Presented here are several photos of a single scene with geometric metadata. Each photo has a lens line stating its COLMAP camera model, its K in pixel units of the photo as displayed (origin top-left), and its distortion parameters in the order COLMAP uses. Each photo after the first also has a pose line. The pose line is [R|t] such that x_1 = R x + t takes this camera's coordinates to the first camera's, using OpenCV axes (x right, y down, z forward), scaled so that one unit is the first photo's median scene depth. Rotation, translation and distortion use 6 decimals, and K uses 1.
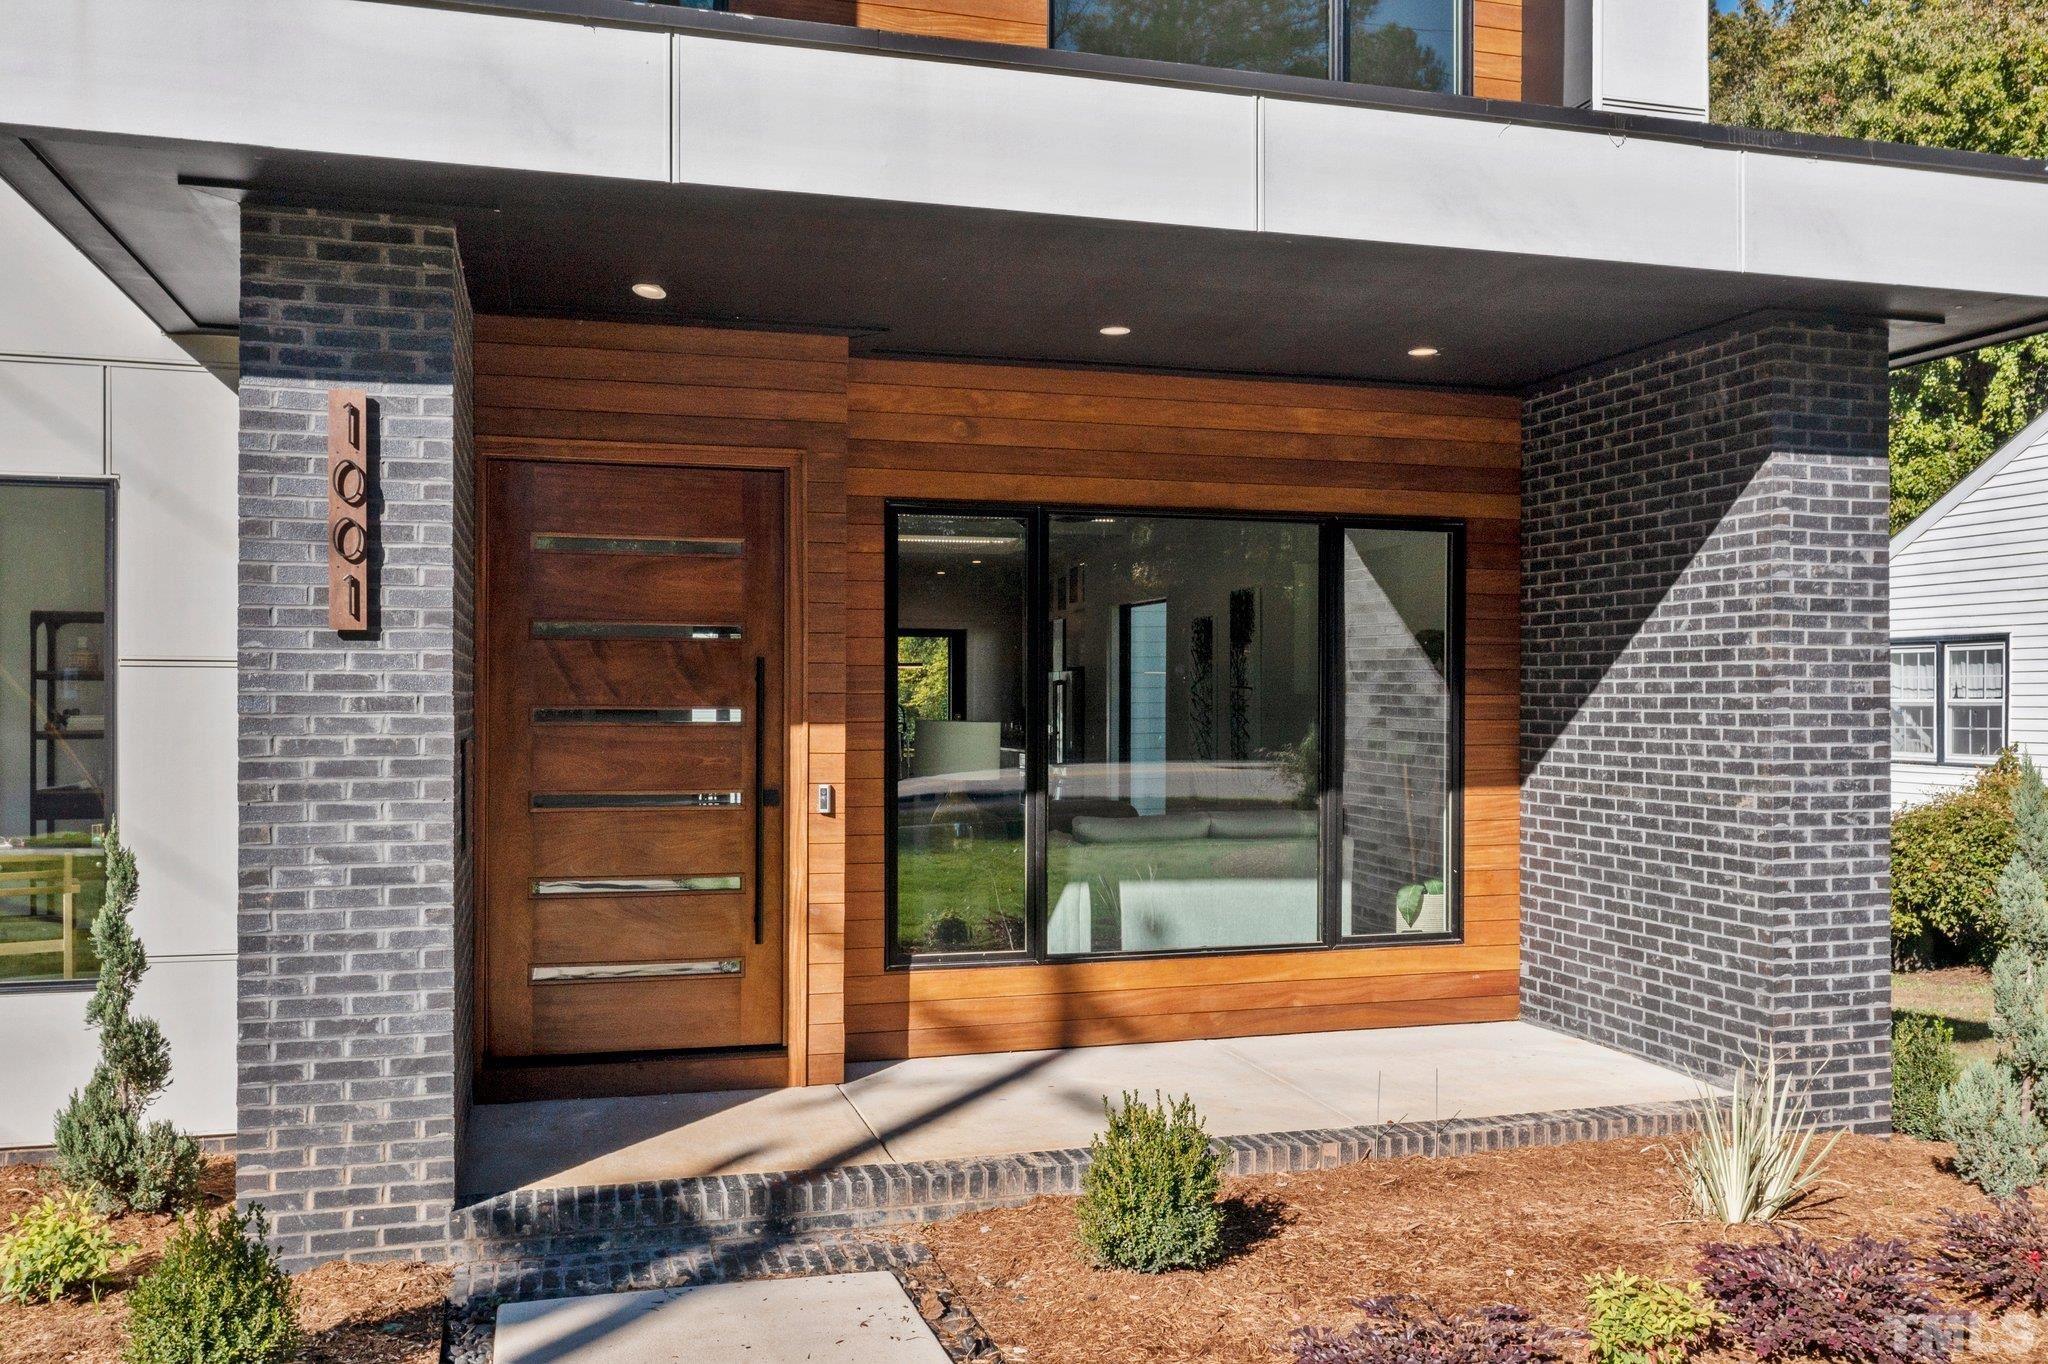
lens RADIAL K [[1645.2, 0, 1020.4], [0, 1645.2, 707.0], [0, 0, 1]] dist [-0.006934, 0.000728]
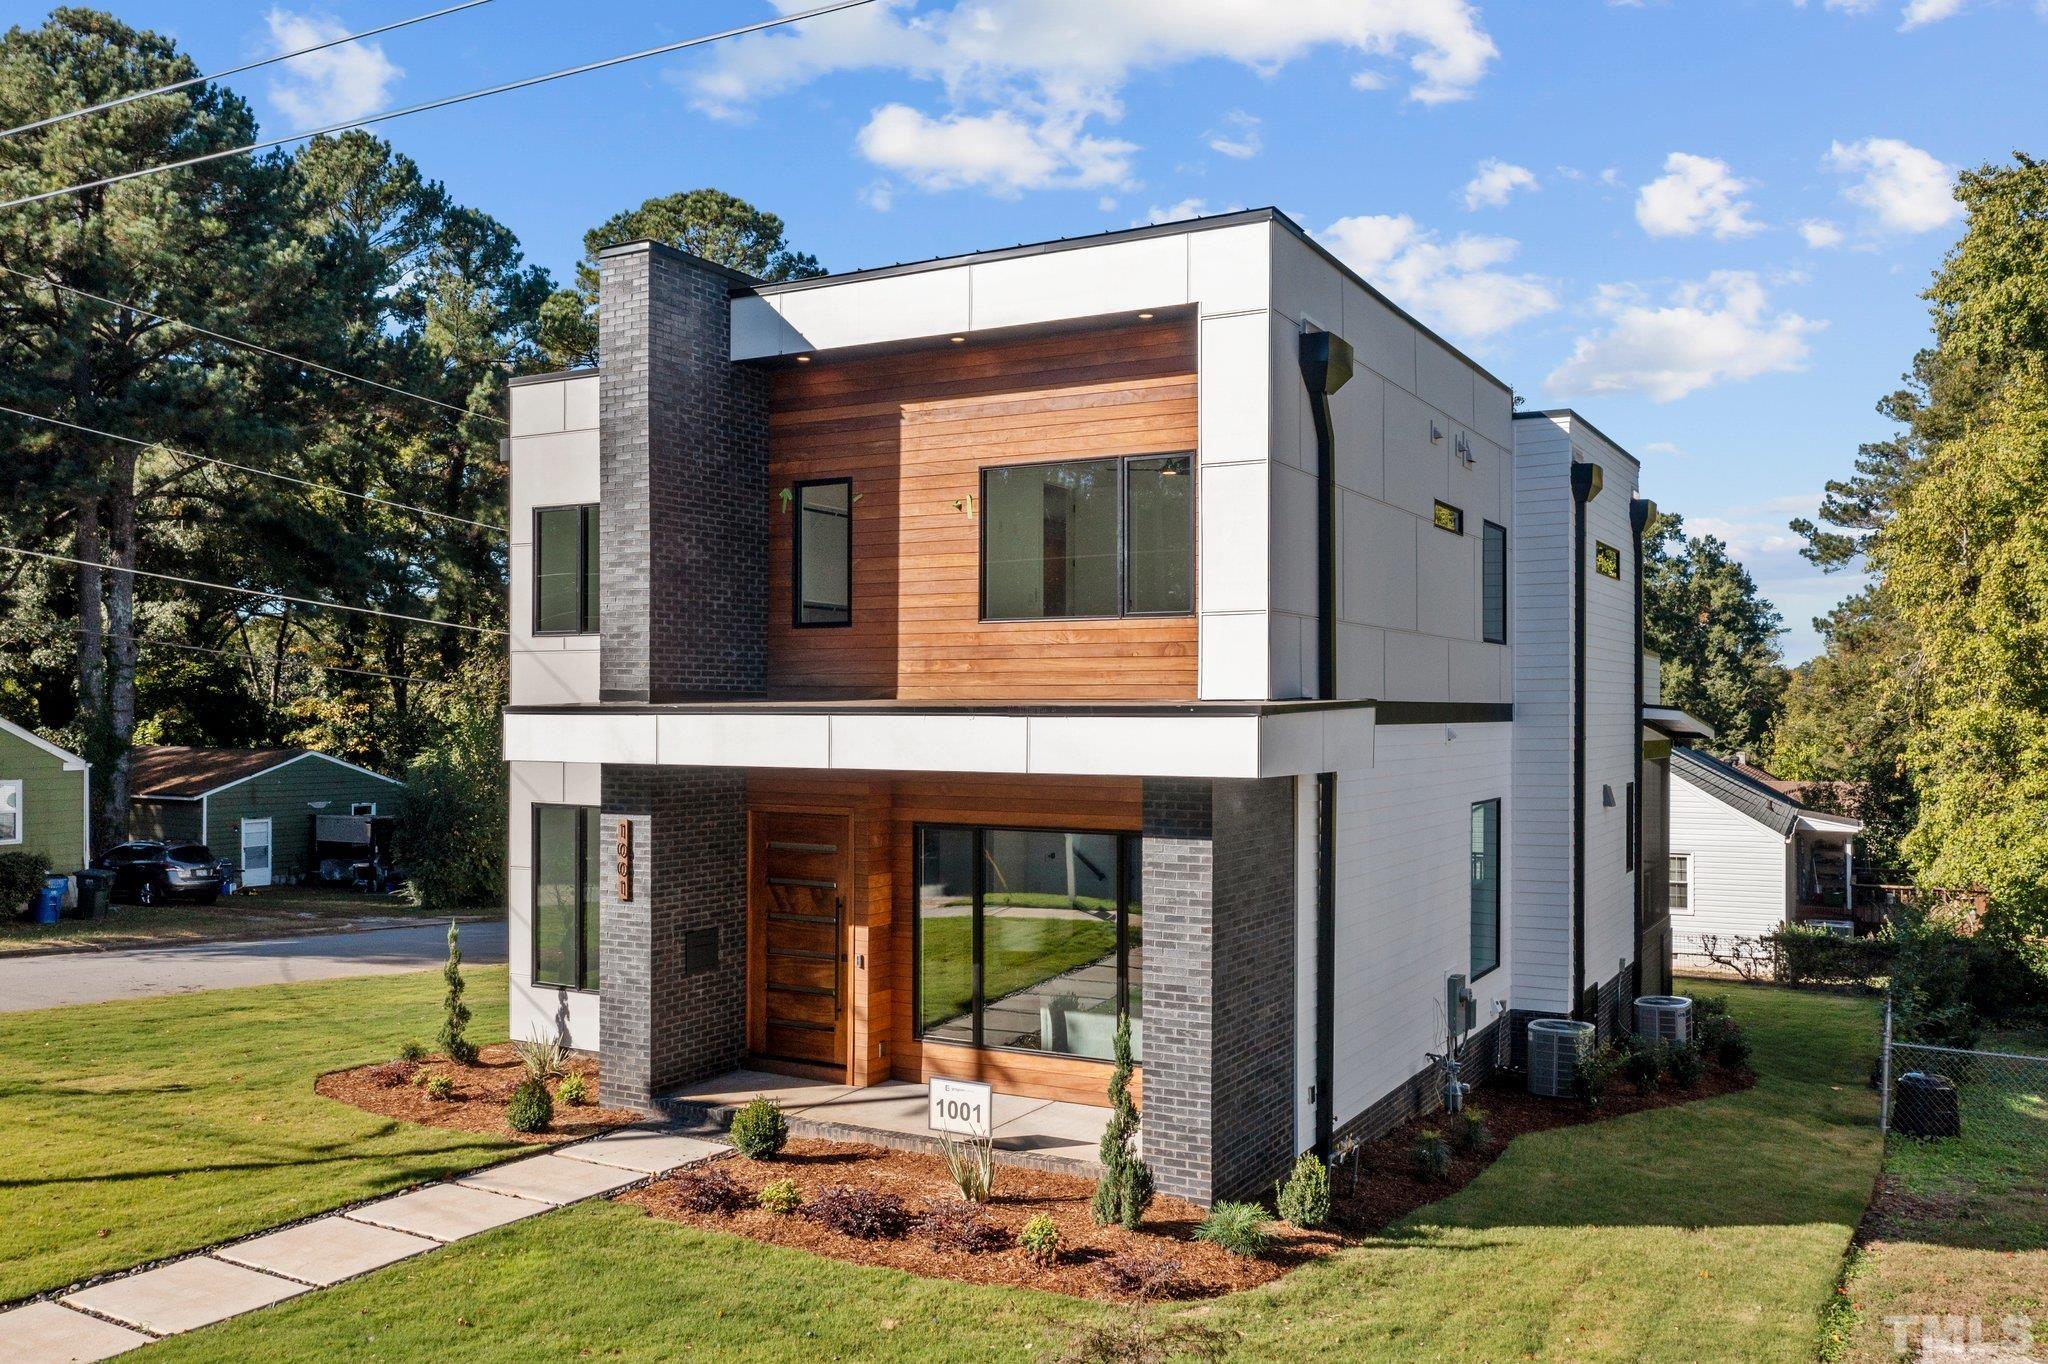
lens RADIAL K [[1645.2, 0, 1020.4], [0, 1645.2, 707.0], [0, 0, 1]] dist [-0.006934, 0.000728]
pose [[0.703485, 0.000550, -0.710710, 2.146786], [-0.004650, 0.999982, -0.003830, -0.373079], [0.710695, 0.005999, 0.703475, -0.577696]]
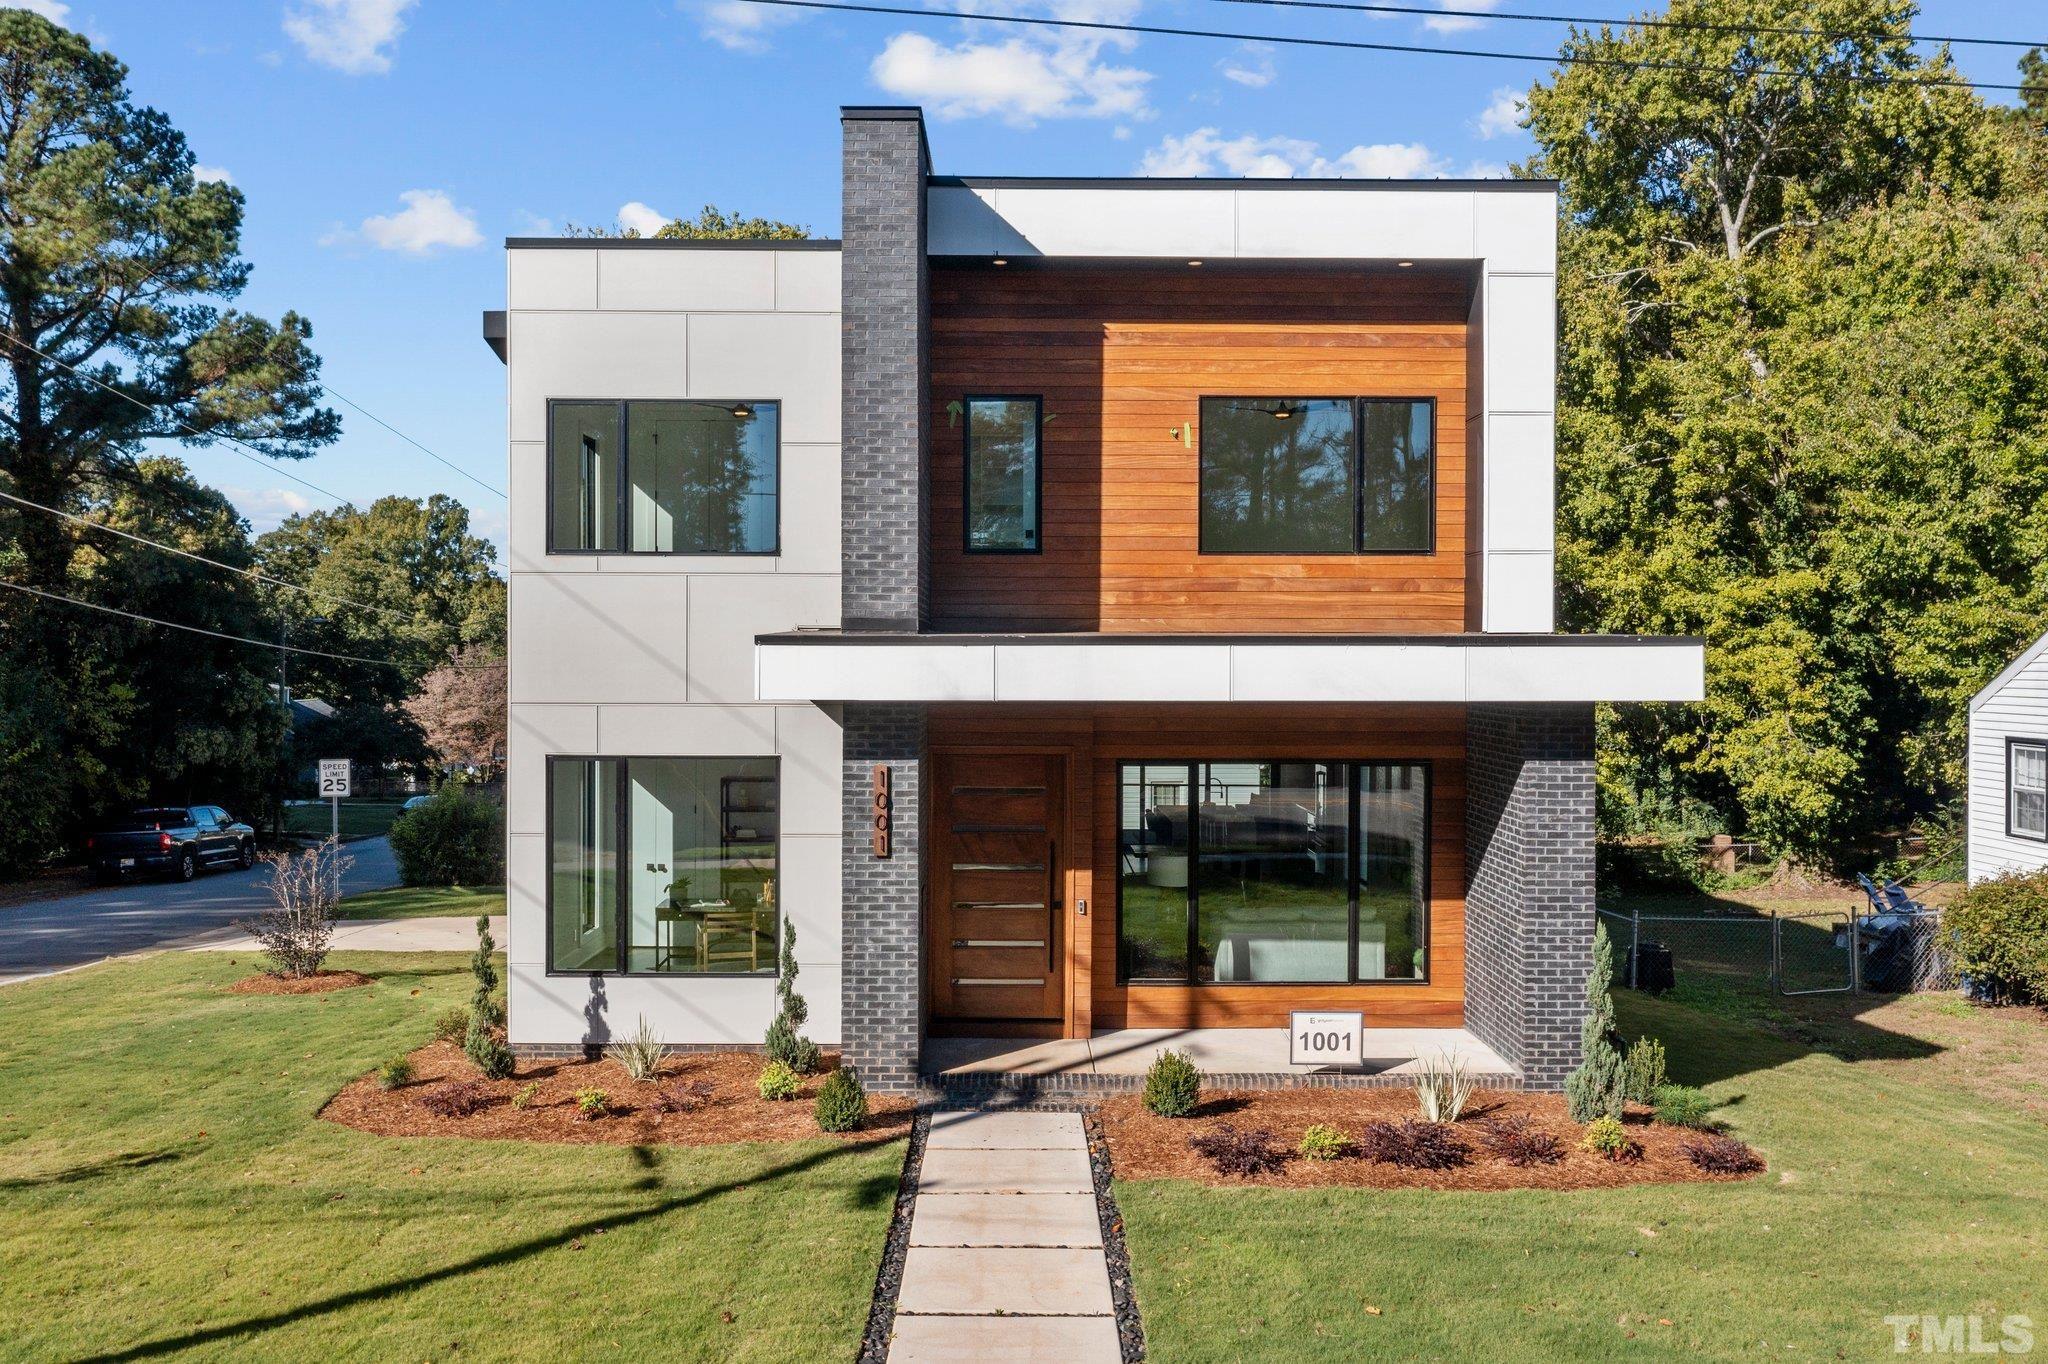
lens RADIAL K [[1630.1, 0, 1024.0], [0, 1630.1, 682.0], [0, 0, 1]] dist [-0.004314, 0.001561]
pose [[0.963325, 0.005693, -0.268276, 0.494493], [-0.002810, 0.999934, 0.011129, -0.341182], [0.268321, -0.009967, 0.963278, -1.402186]]
